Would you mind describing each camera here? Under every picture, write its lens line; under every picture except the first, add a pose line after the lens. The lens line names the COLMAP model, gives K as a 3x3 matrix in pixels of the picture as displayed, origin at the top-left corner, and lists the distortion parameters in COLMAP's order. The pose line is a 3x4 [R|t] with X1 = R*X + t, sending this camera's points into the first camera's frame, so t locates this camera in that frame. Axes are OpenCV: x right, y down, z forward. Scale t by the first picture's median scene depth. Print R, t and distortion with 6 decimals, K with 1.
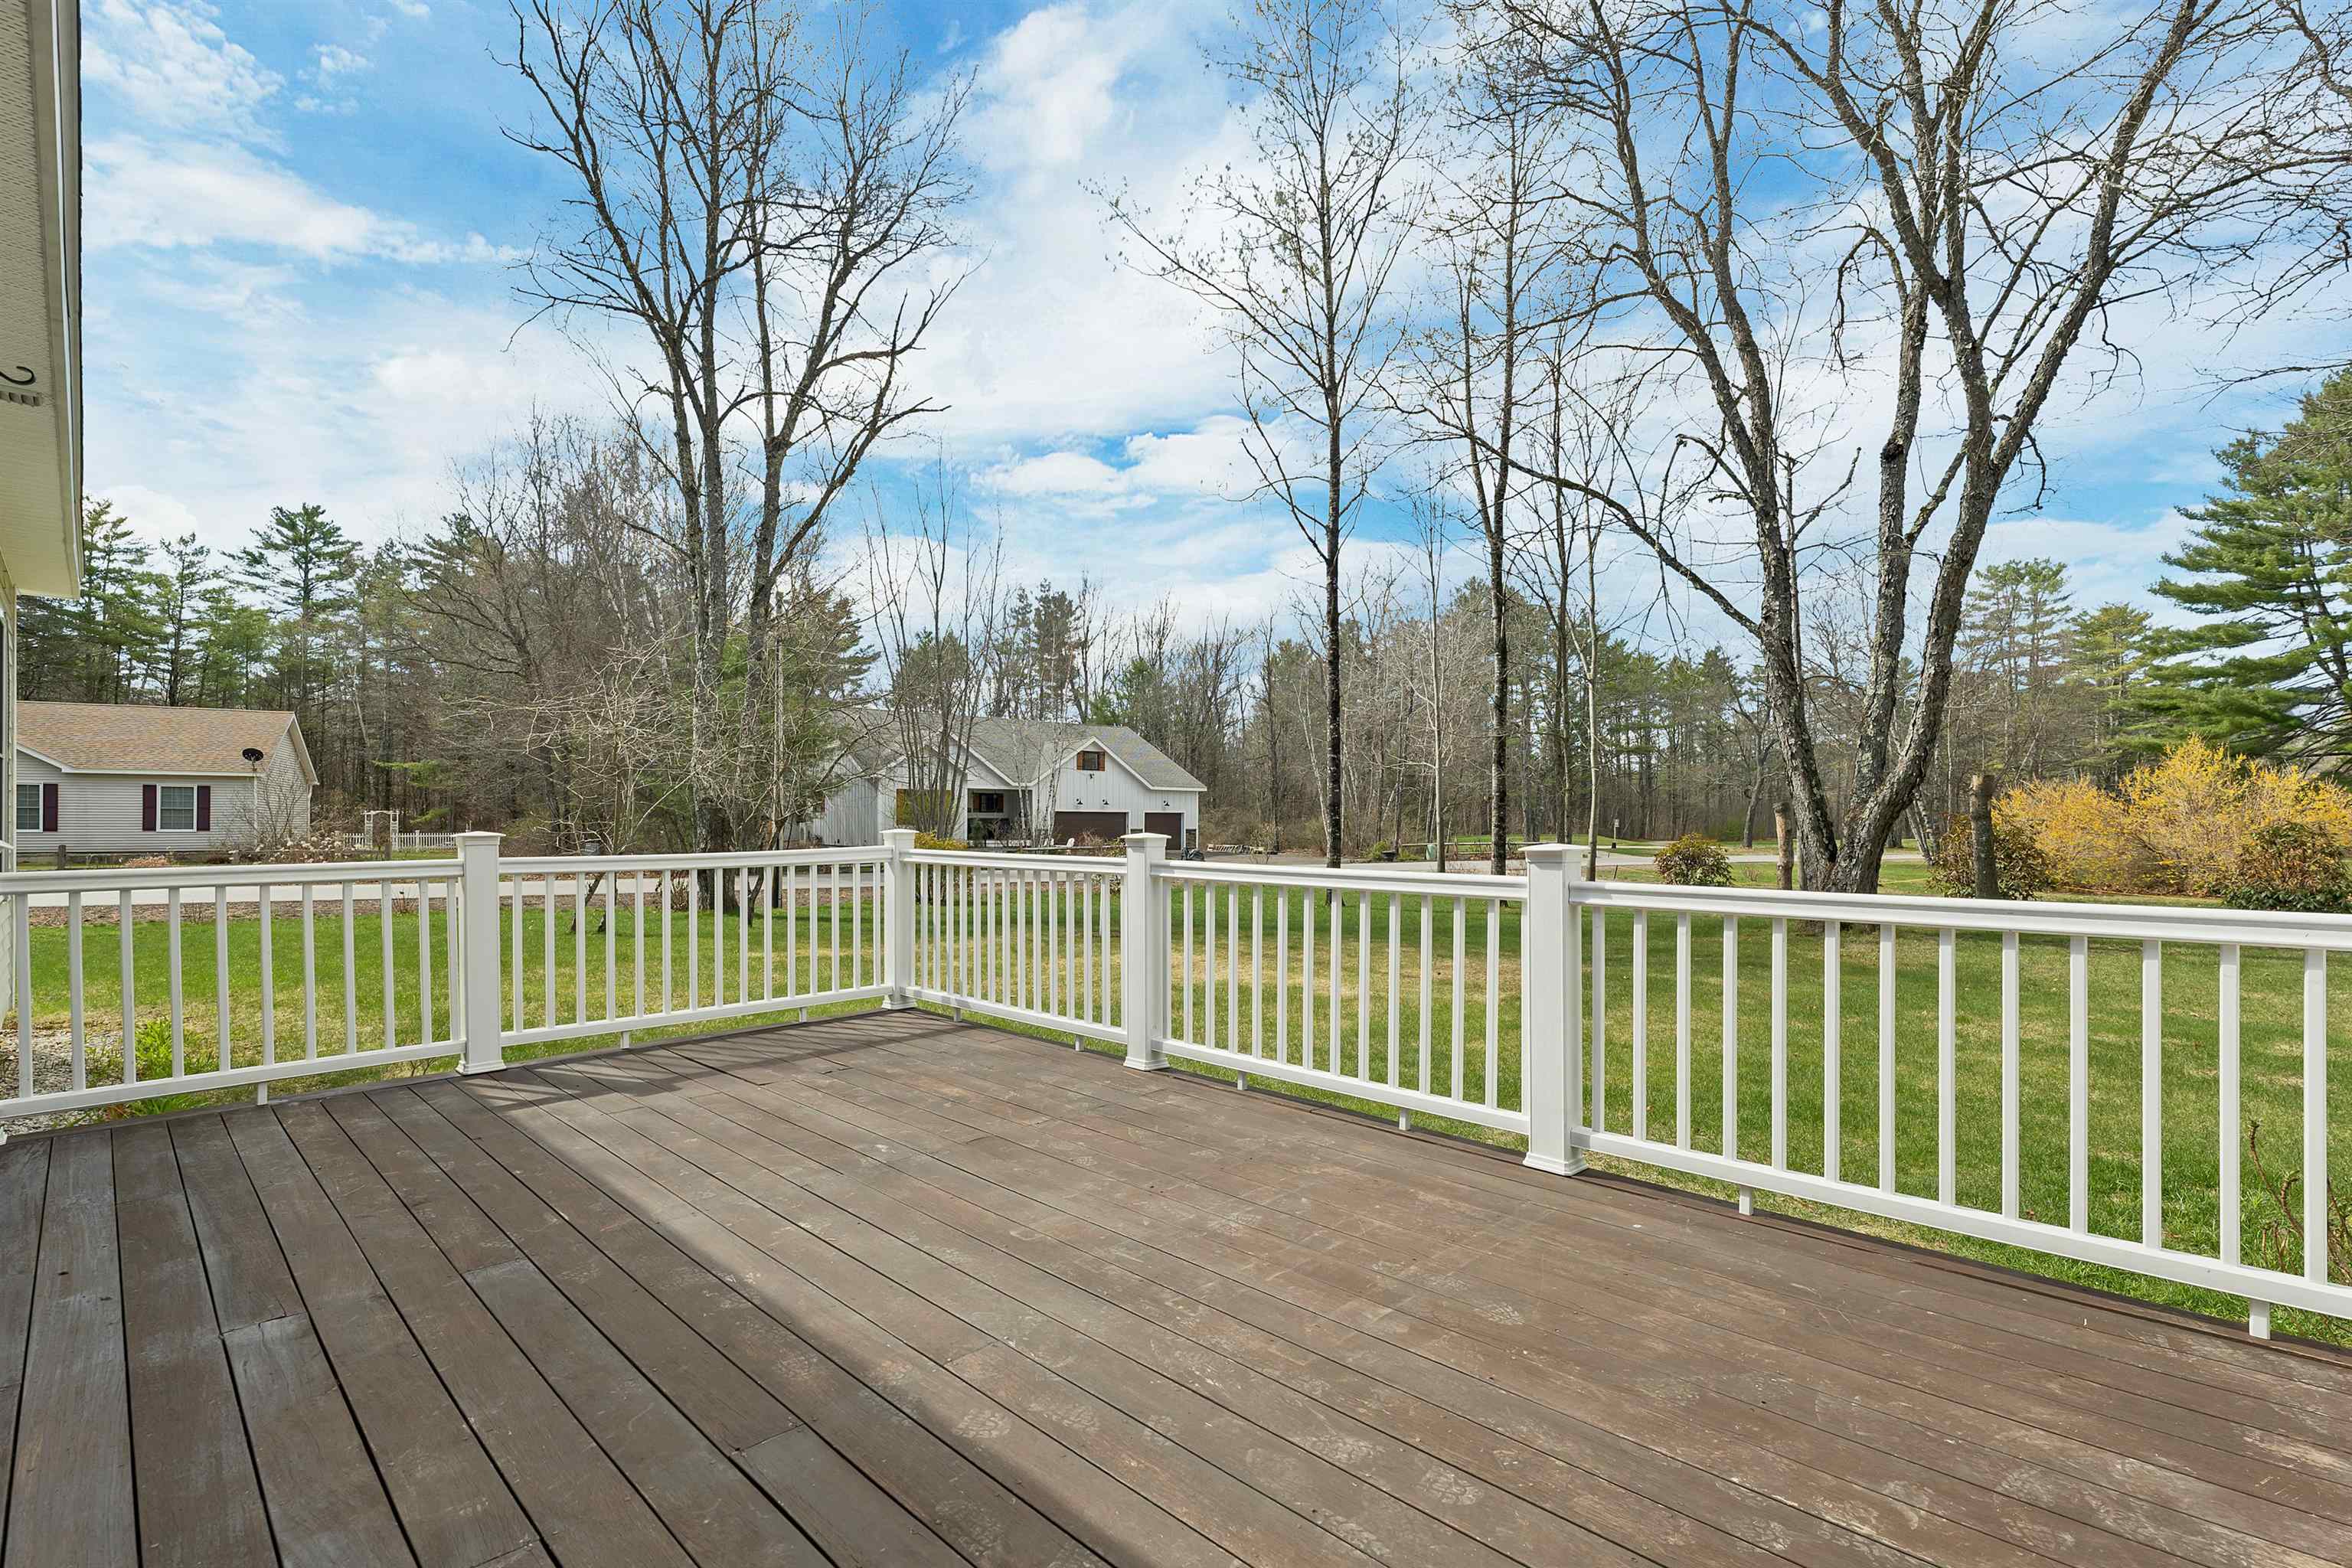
lens RADIAL K [[1011.6, 0, 1174.1], [0, 1011.6, 820.4], [0, 0, 1]] dist [-0.011984, -0.000012]
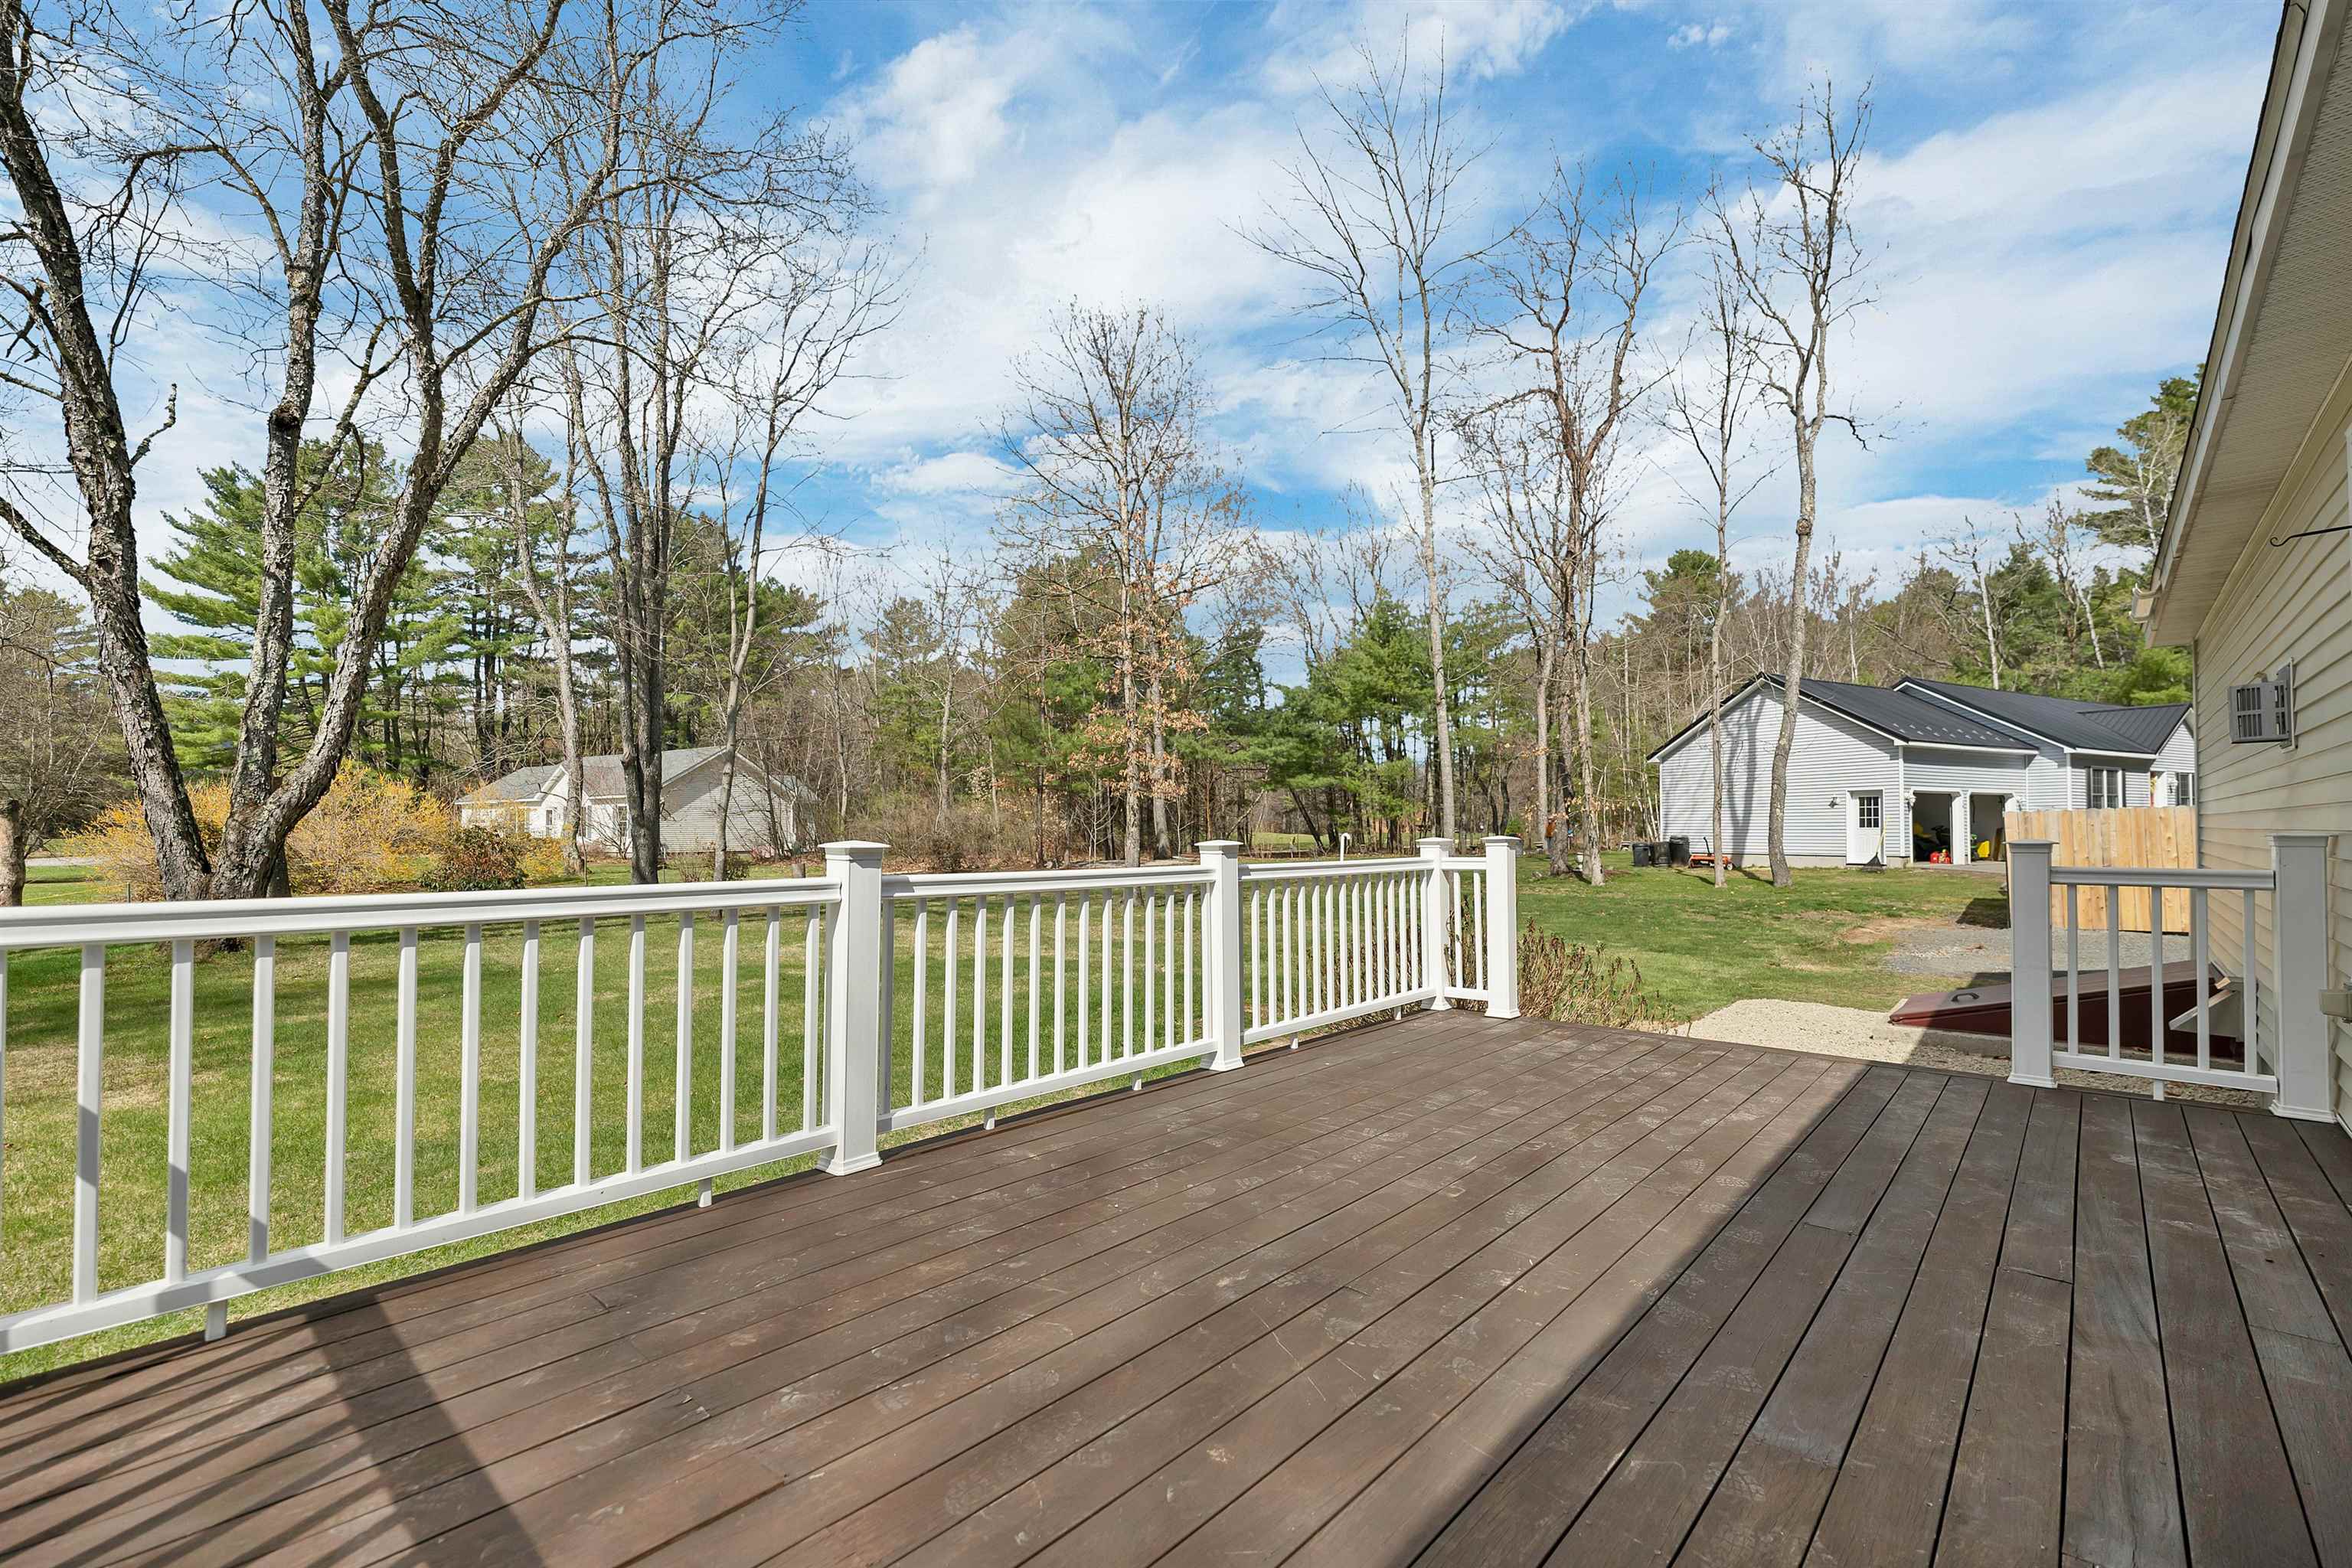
lens RADIAL K [[982.5, 0, 1188.2], [0, 982.5, 793.8], [0, 0, 1]] dist [0.001980, 0.000048]
pose [[-0.003886, 0.029747, 0.999550, -0.955150], [0.000930, 0.999557, -0.029744, -0.001533], [-0.999992, 0.000814, -0.003912, 0.987118]]
